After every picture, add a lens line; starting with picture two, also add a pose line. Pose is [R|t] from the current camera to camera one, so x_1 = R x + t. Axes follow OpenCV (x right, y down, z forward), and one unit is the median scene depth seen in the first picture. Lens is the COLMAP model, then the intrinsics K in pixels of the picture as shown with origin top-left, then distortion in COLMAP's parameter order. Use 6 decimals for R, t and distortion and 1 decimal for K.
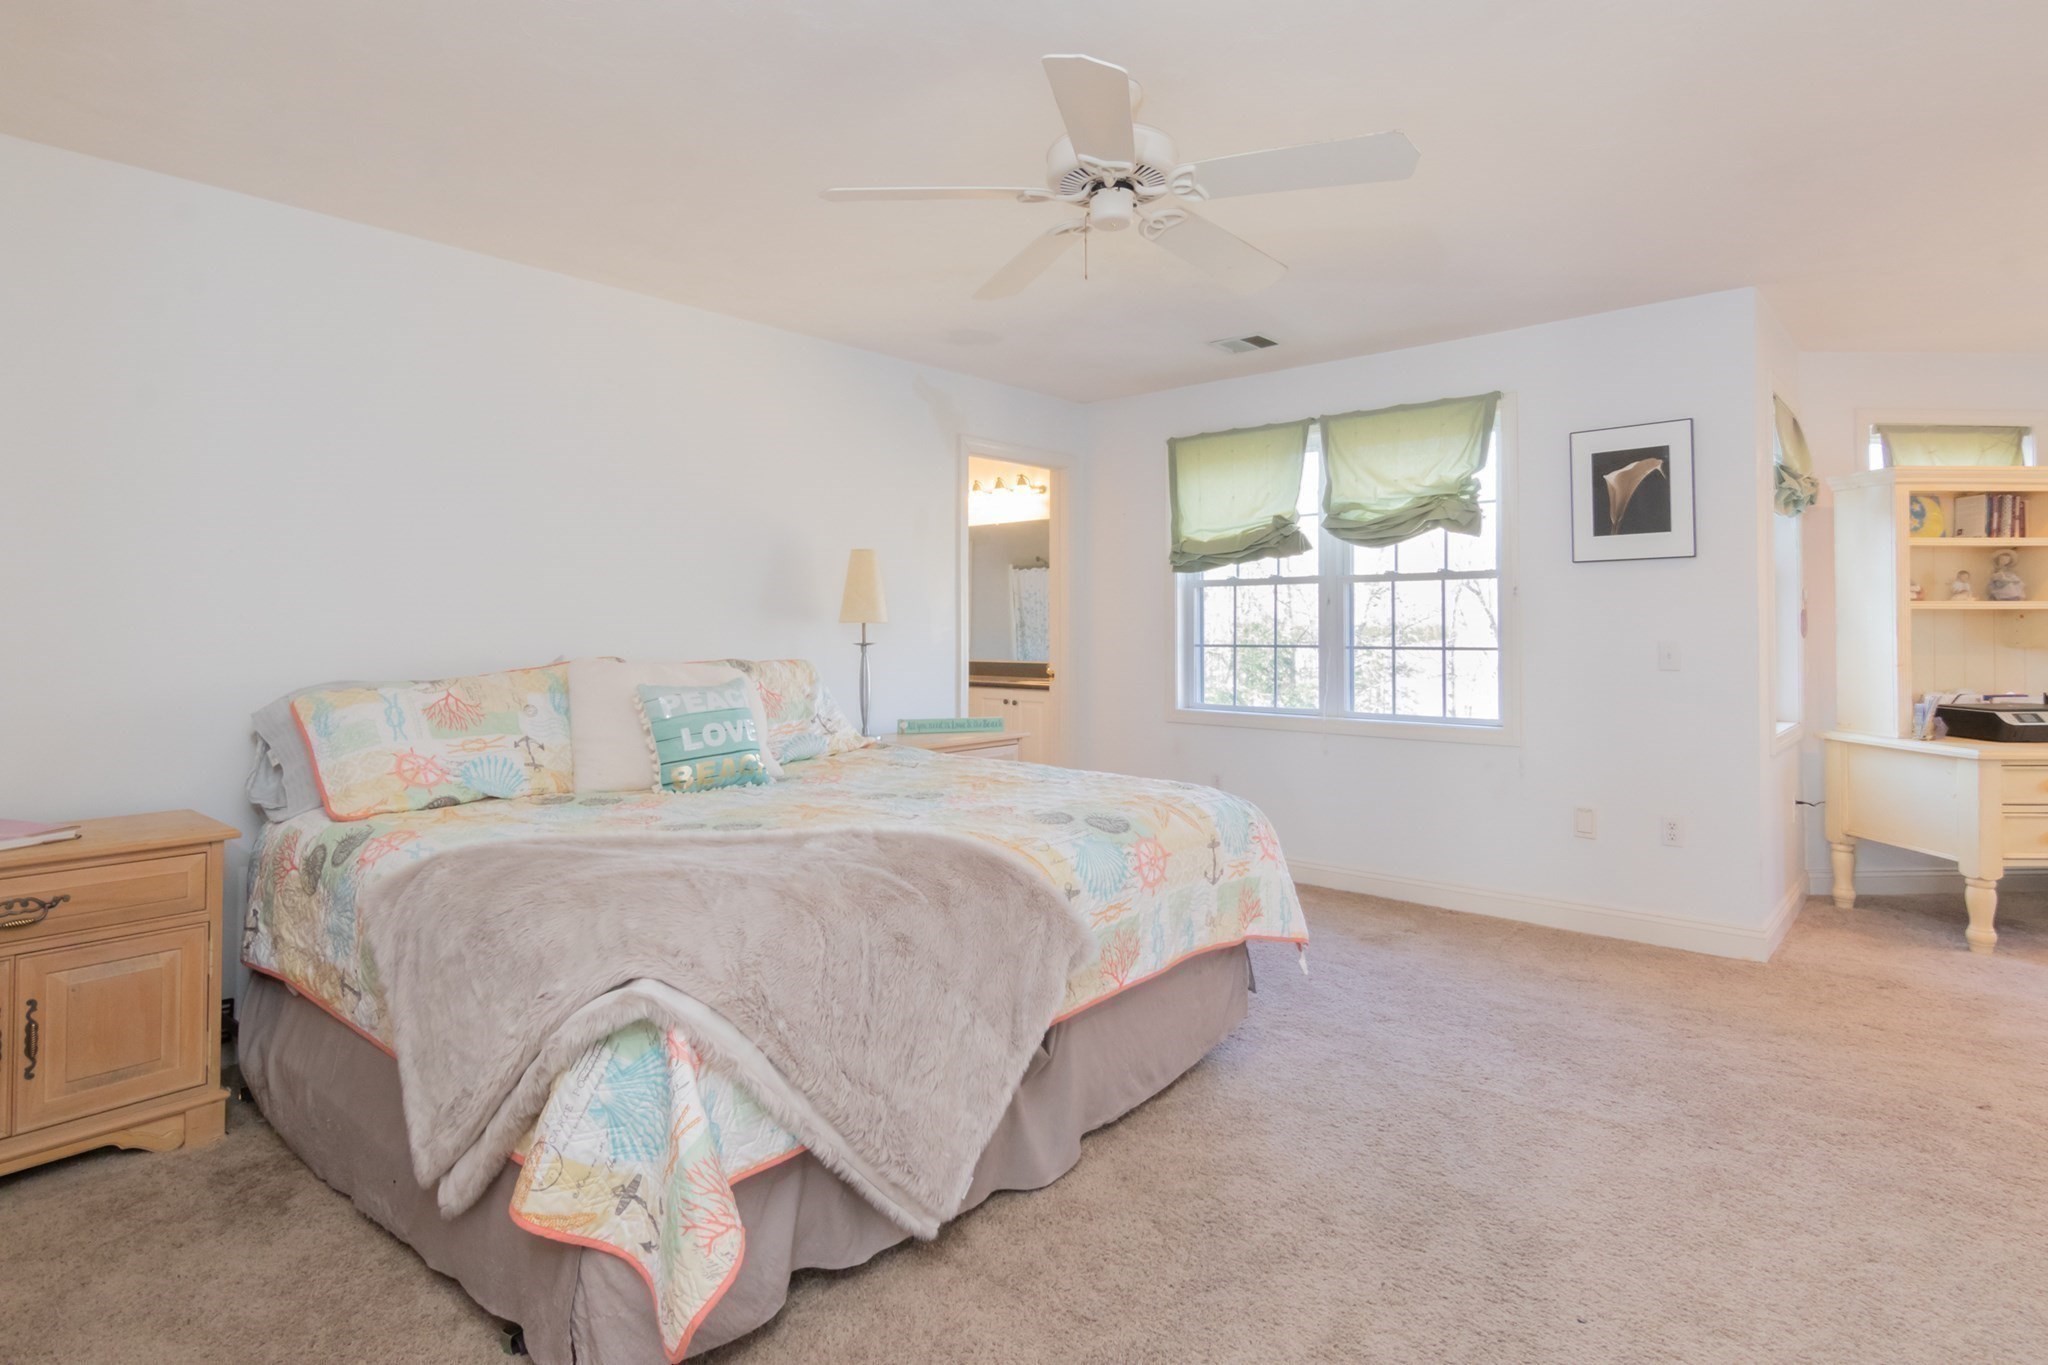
lens RADIAL K [[1039.1, 0, 1058.9], [0, 1039.1, 608.6], [0, 0, 1]] dist [0.002726, 0.000993]
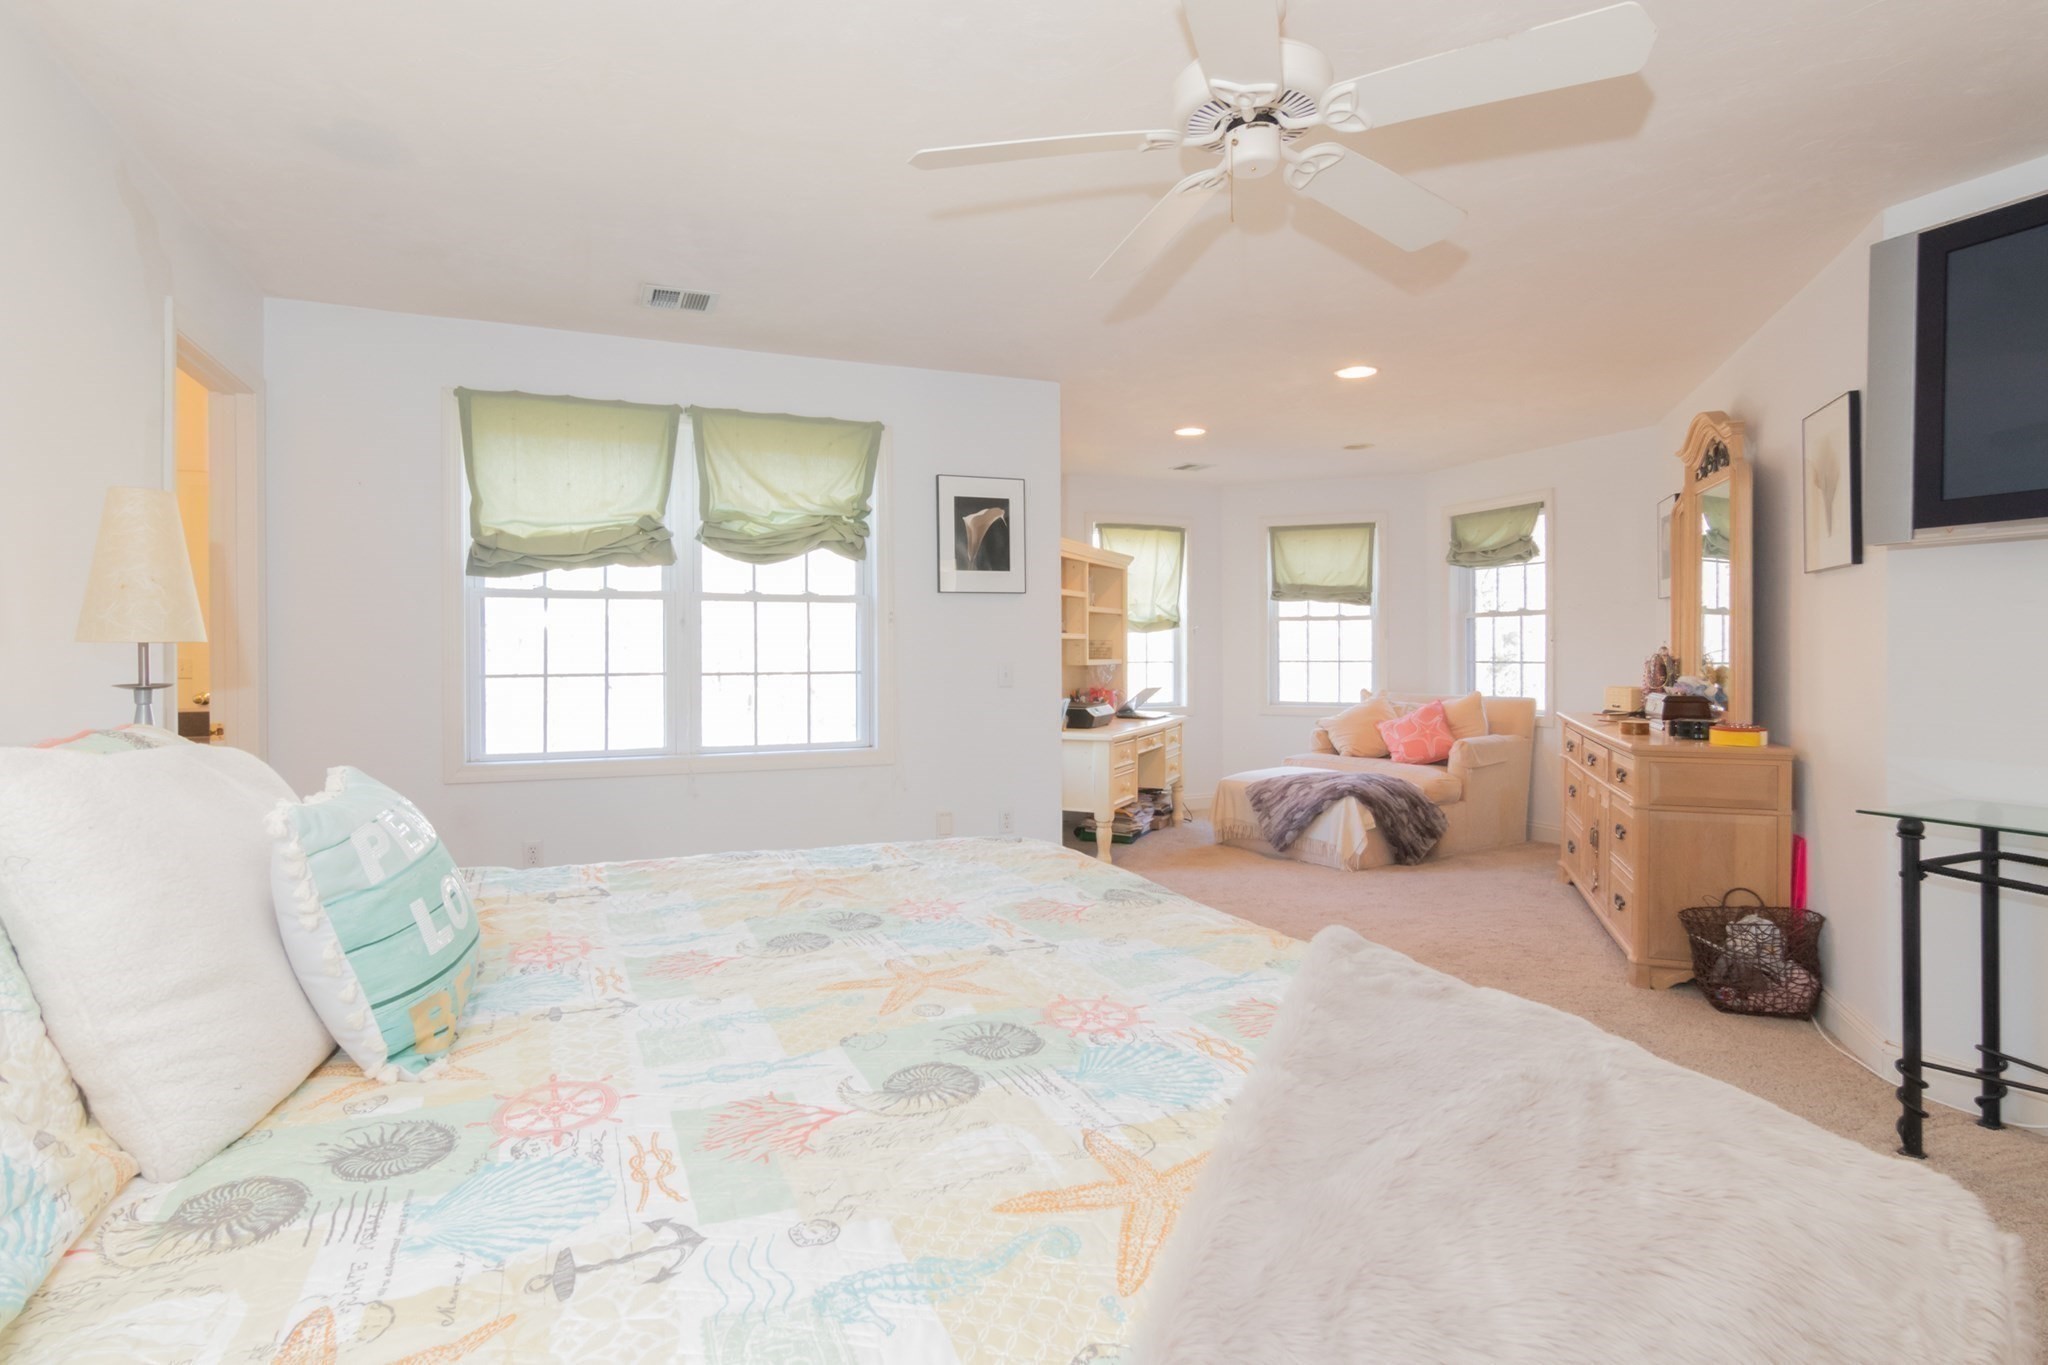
lens RADIAL K [[1045.6, 0, 988.8], [0, 1045.6, 660.6], [0, 0, 1]] dist [0.002248, 0.001504]
pose [[0.462947, -0.007304, 0.886356, -0.428885], [-0.013846, 0.999784, 0.015470, 0.009383], [-0.886278, -0.019434, 0.462746, 0.402898]]
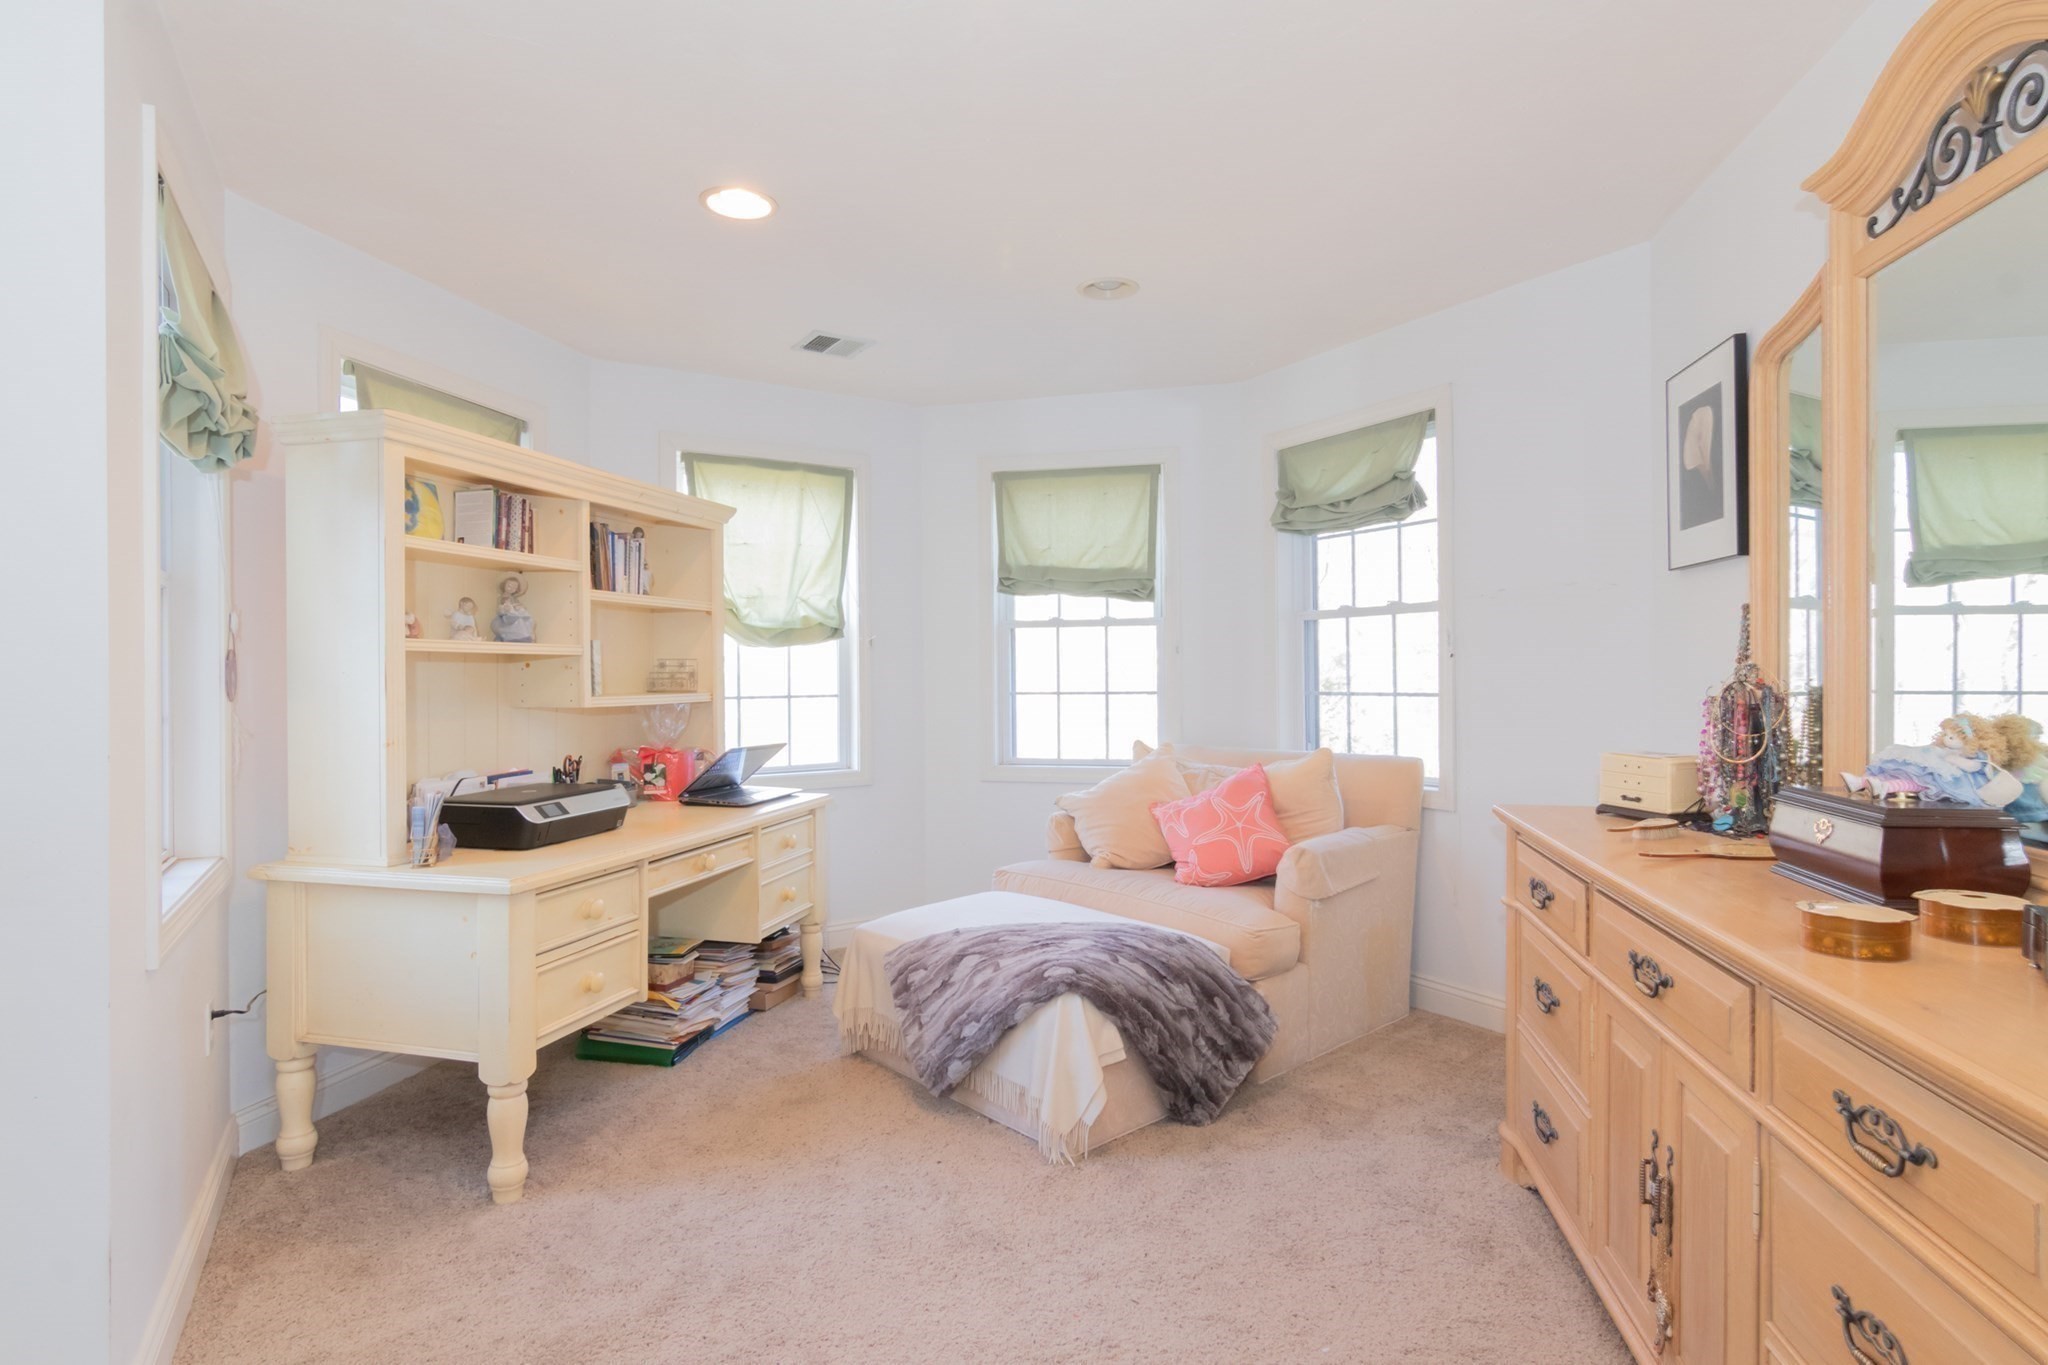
lens RADIAL K [[1051.1, 0, 986.9], [0, 1051.1, 679.9], [0, 0, 1]] dist [0.003030, 0.000452]
pose [[0.333425, -0.004048, 0.942768, 0.333314], [-0.010177, 0.999917, 0.007892, 0.008768], [-0.942722, -0.012226, 0.333356, 0.449787]]
